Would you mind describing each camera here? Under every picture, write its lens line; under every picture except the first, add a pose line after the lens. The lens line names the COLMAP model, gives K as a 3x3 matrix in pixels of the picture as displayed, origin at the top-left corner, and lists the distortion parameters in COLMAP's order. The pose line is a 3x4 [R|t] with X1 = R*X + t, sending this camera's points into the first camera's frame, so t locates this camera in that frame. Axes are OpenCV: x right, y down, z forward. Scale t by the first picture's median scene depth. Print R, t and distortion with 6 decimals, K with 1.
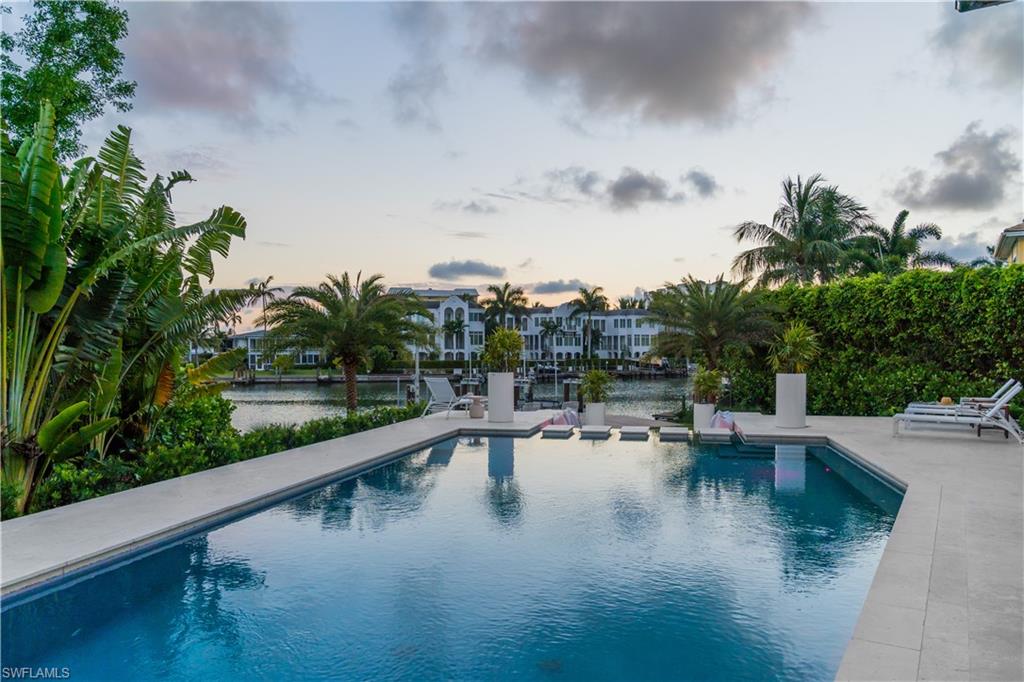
lens RADIAL K [[718.7, 0, 513.9], [0, 718.7, 375.8], [0, 0, 1]] dist [-0.005899, -0.003645]
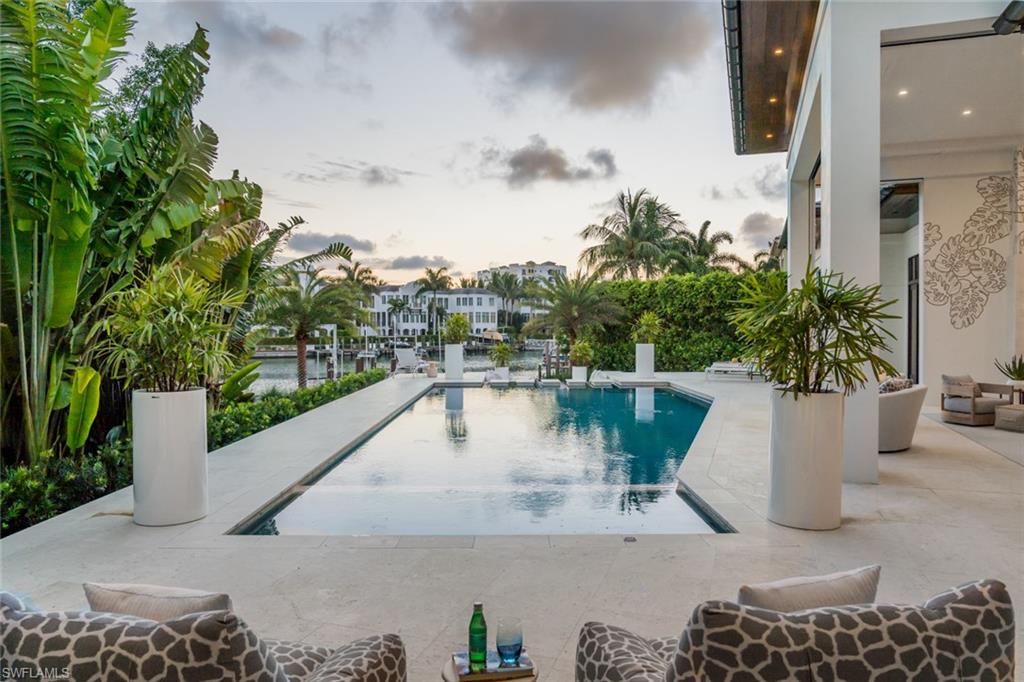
lens RADIAL K [[715.6, 0, 512.0], [0, 715.6, 341.0], [0, 0, 1]] dist [-0.000020, -0.001453]
pose [[0.972700, -0.005004, 0.232014, -0.034881], [0.008518, 0.999864, -0.014149, 0.001391], [-0.231911, 0.015739, 0.972610, -0.061060]]
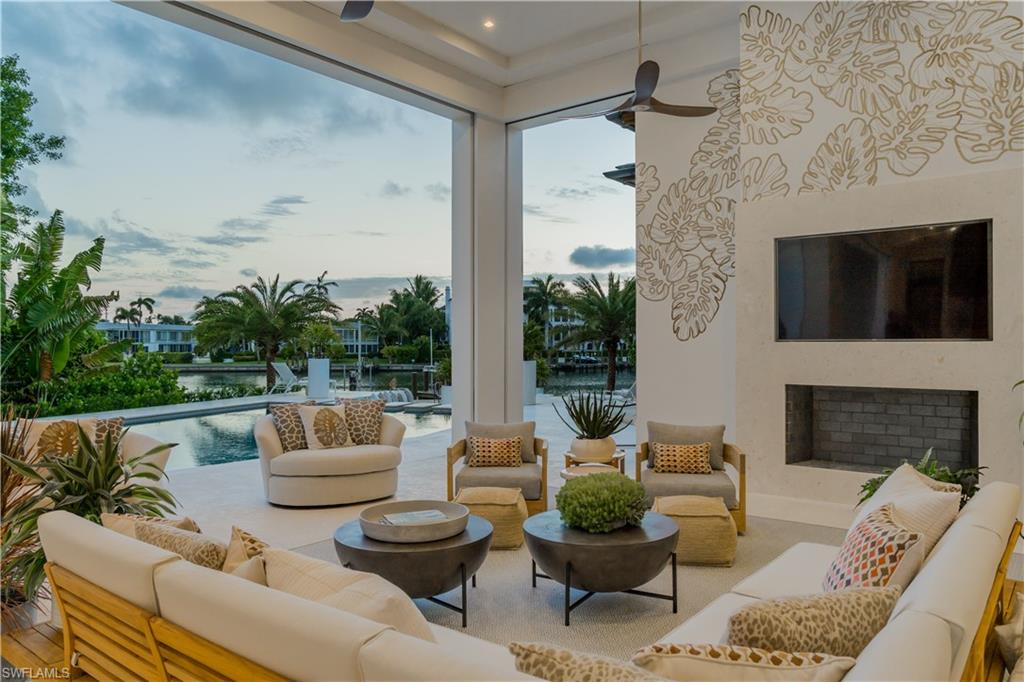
lens RADIAL K [[719.6, 0, 512.0], [0, 719.6, 341.0], [0, 0, 1]] dist [-0.003828, -0.000919]
pose [[0.992526, 0.002124, -0.122012, 0.068678], [-0.006414, 0.999374, -0.034785, 0.000798], [0.121861, 0.035307, 0.991919, -0.029653]]
